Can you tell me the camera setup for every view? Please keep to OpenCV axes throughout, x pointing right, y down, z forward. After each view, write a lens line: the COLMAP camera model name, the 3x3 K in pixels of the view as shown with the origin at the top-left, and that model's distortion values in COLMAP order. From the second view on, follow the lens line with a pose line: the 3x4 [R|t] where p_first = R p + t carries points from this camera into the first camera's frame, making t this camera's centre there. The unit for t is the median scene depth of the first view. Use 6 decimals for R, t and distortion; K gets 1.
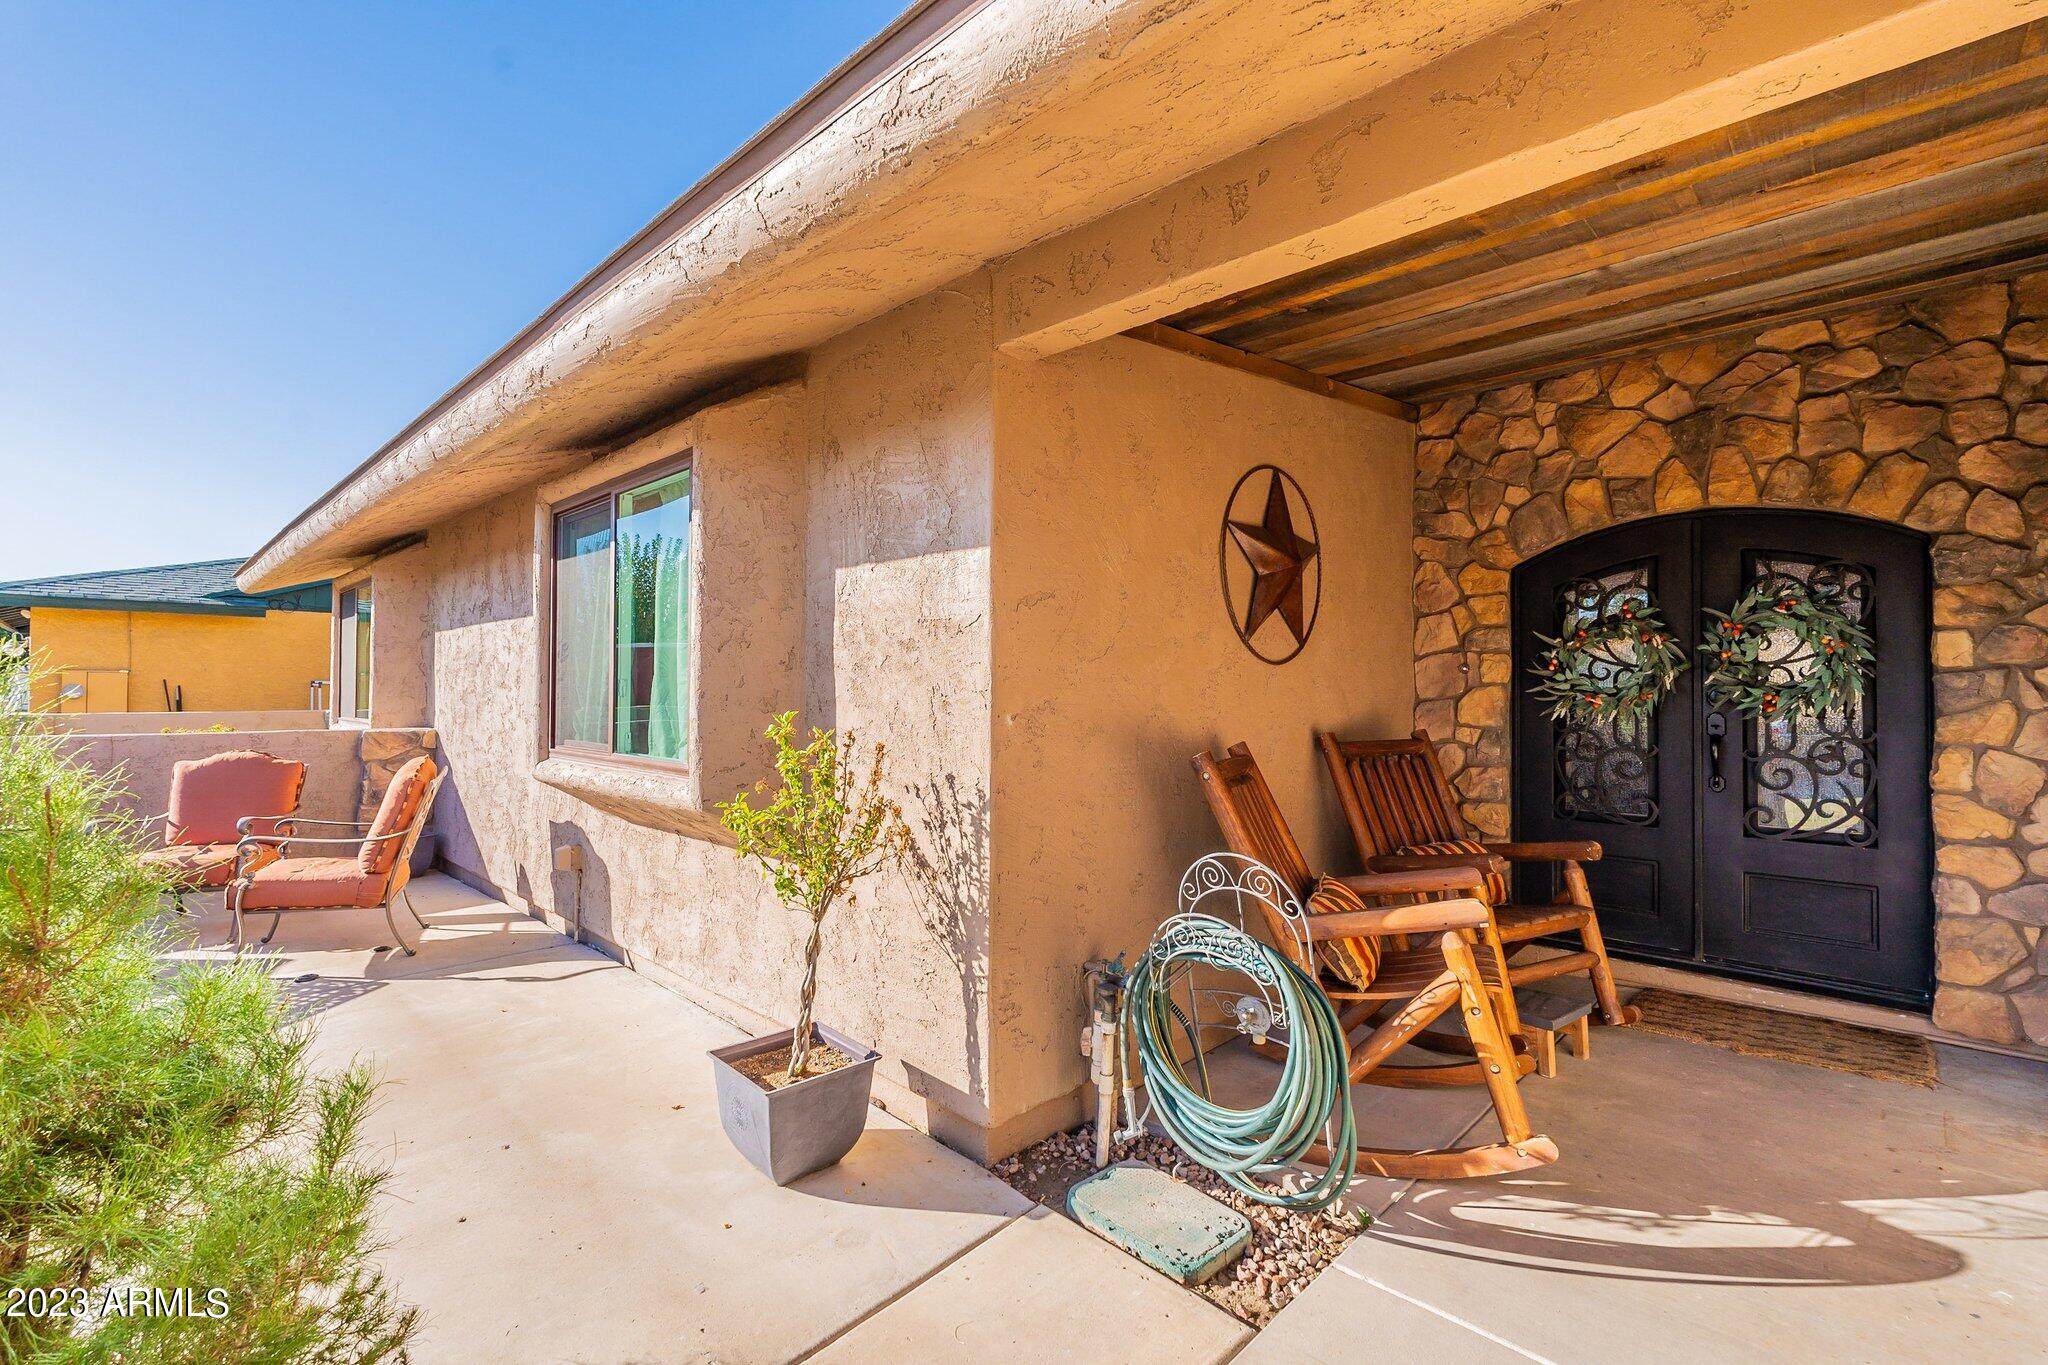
lens RADIAL K [[901.3, 0, 1018.3], [0, 901.3, 672.3], [0, 0, 1]] dist [-0.001230, -0.000282]
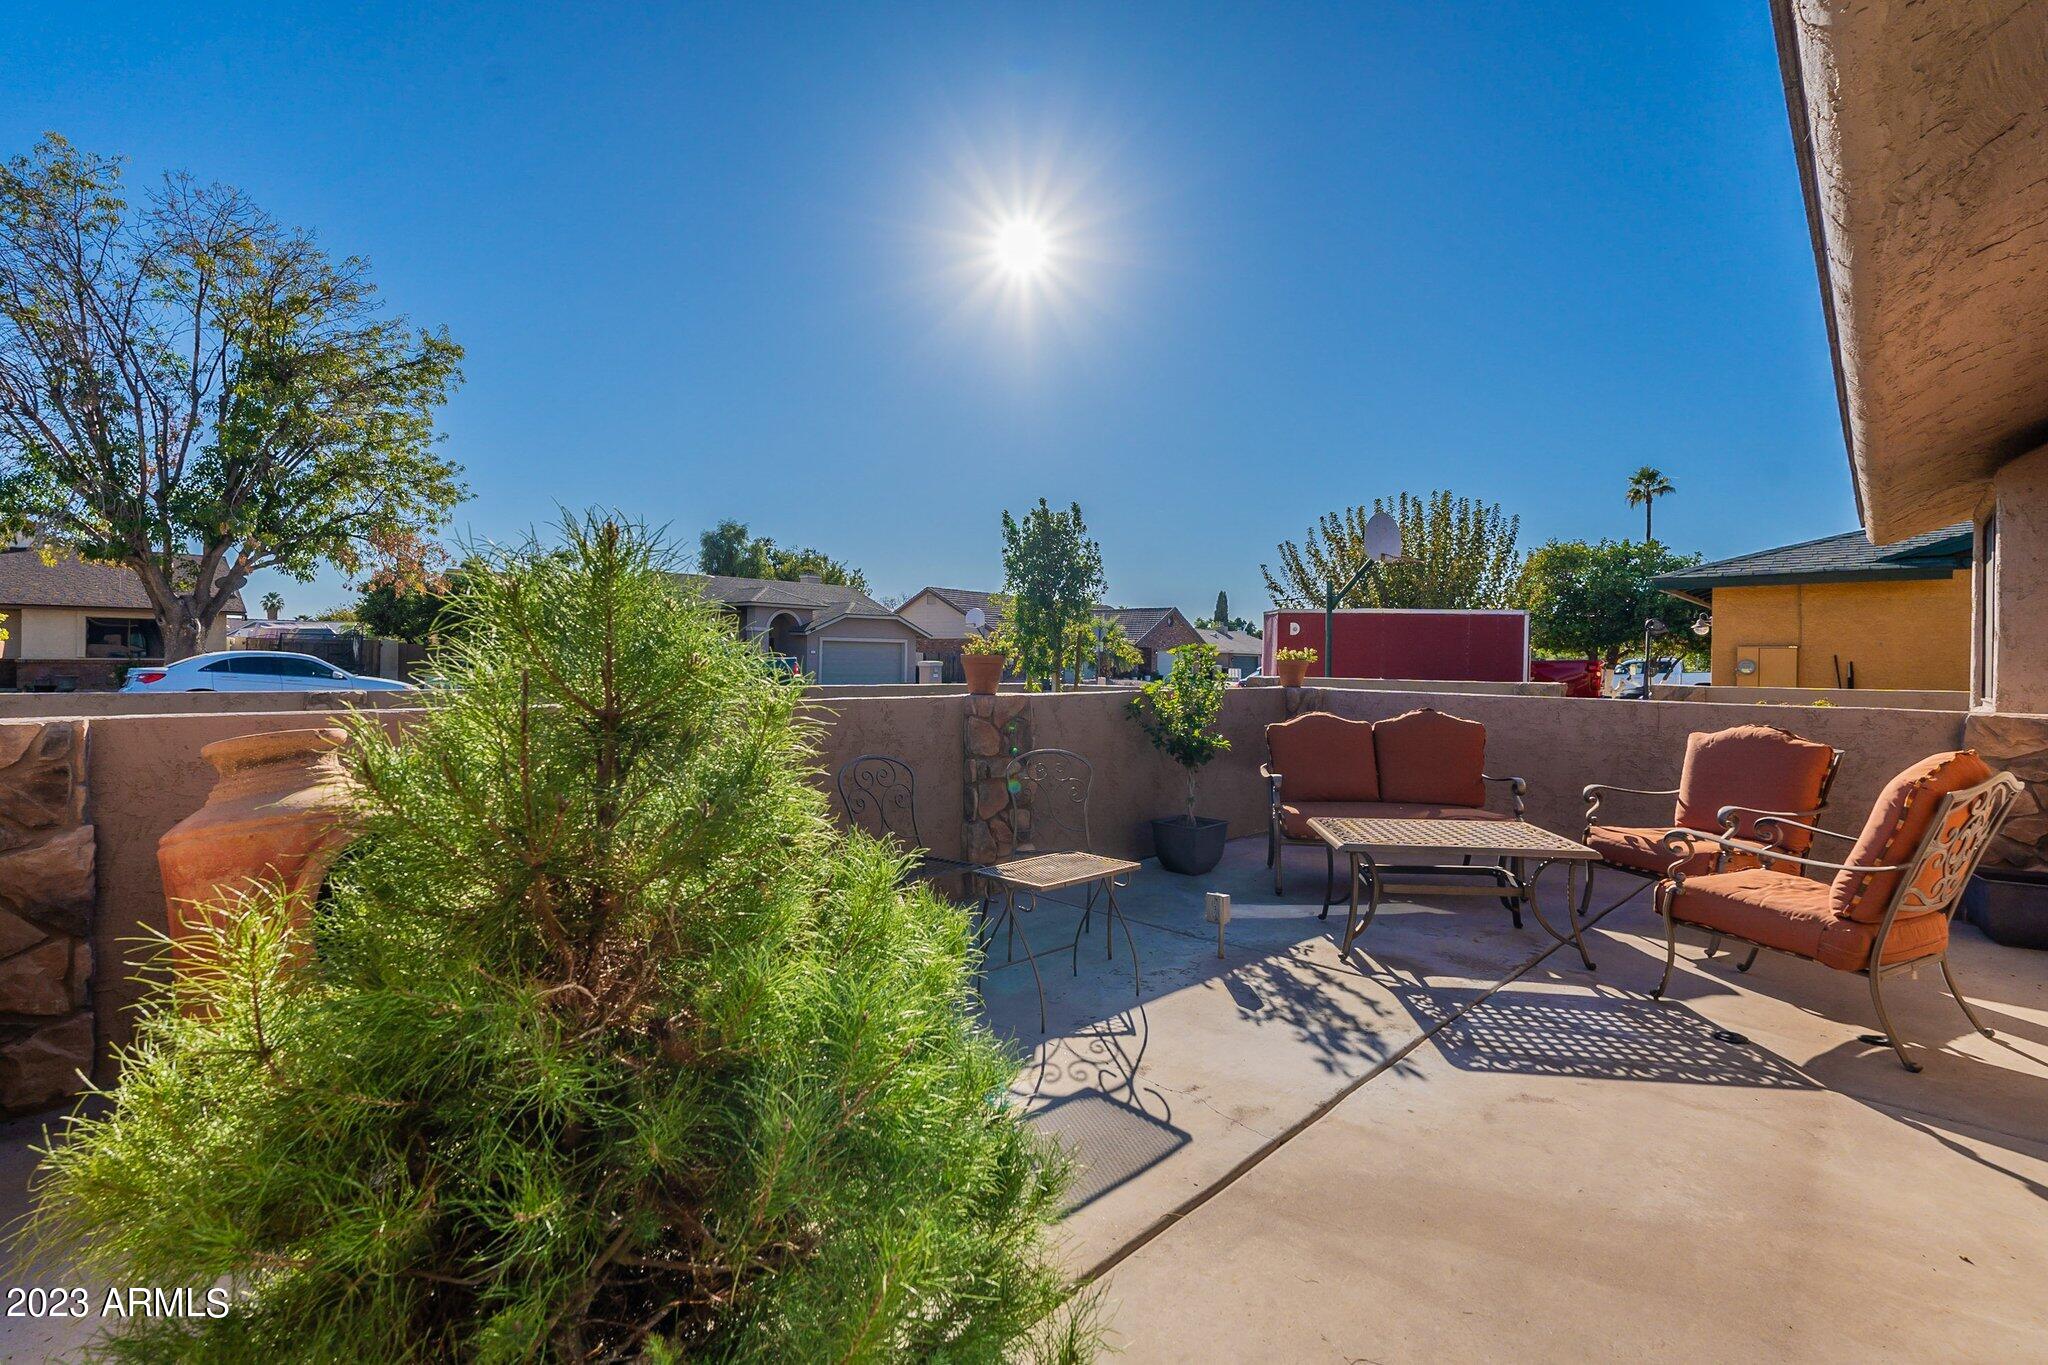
lens RADIAL K [[901.3, 0, 1018.3], [0, 901.3, 672.3], [0, 0, 1]] dist [-0.001230, -0.000282]
pose [[0.005196, 0.005620, -0.999971, -0.066685], [0.008347, 0.999949, 0.005663, 0.035182], [0.999952, -0.008376, 0.005149, 0.407967]]
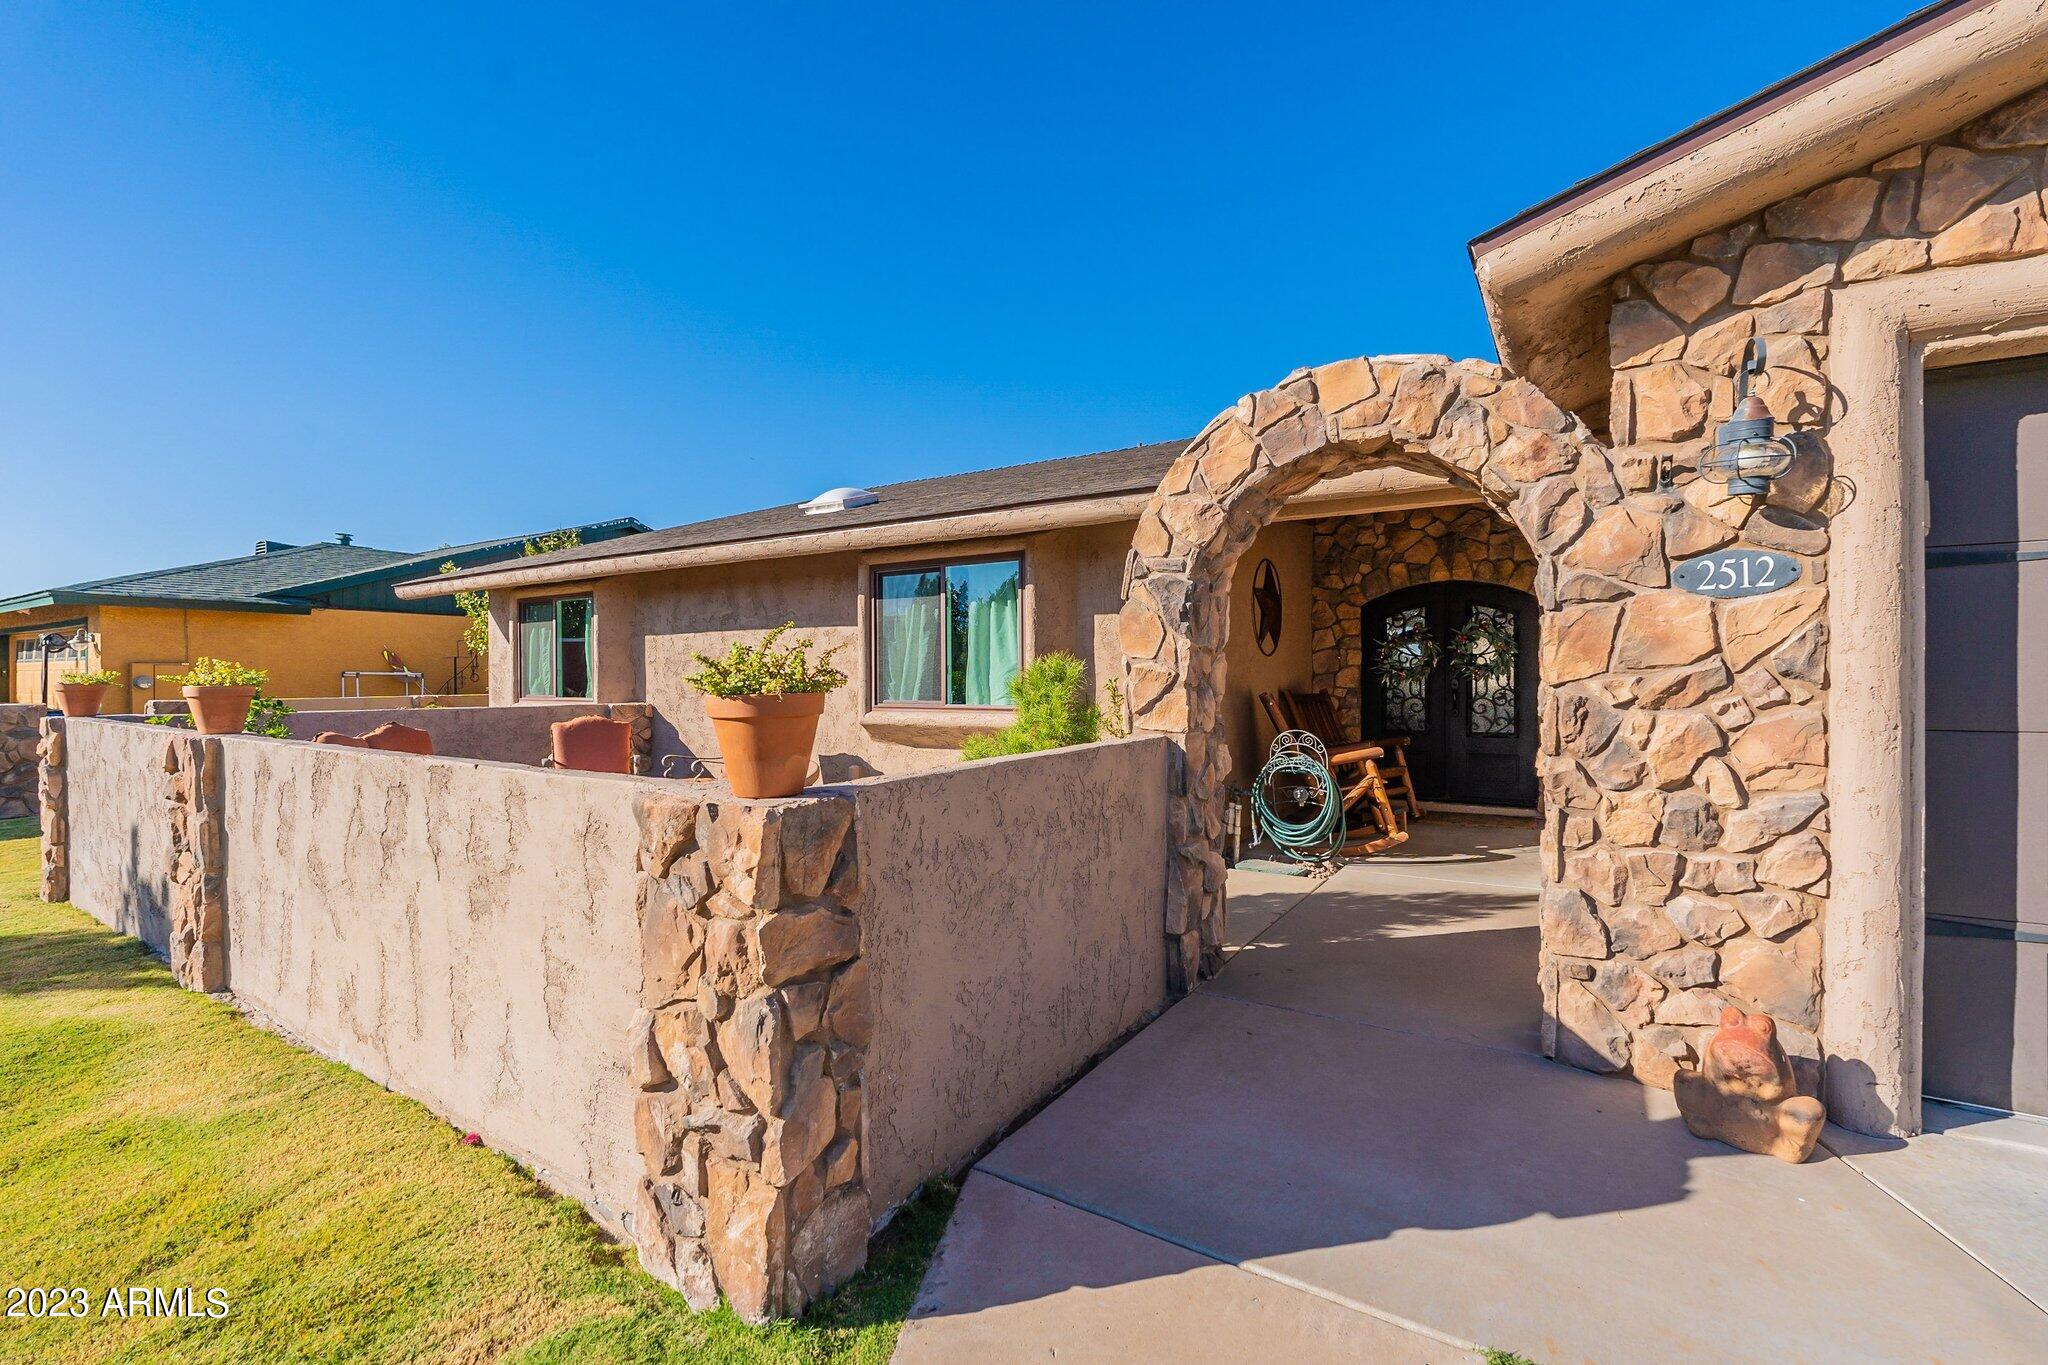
lens RADIAL K [[901.1, 0, 1013.0], [0, 901.1, 679.4], [0, 0, 1]] dist [-0.000836, 0.000353]
pose [[0.976949, -0.009093, 0.213281, -0.618118], [0.004694, 0.999766, 0.021125, -0.001816], [-0.213423, -0.019636, 0.976762, -0.756510]]
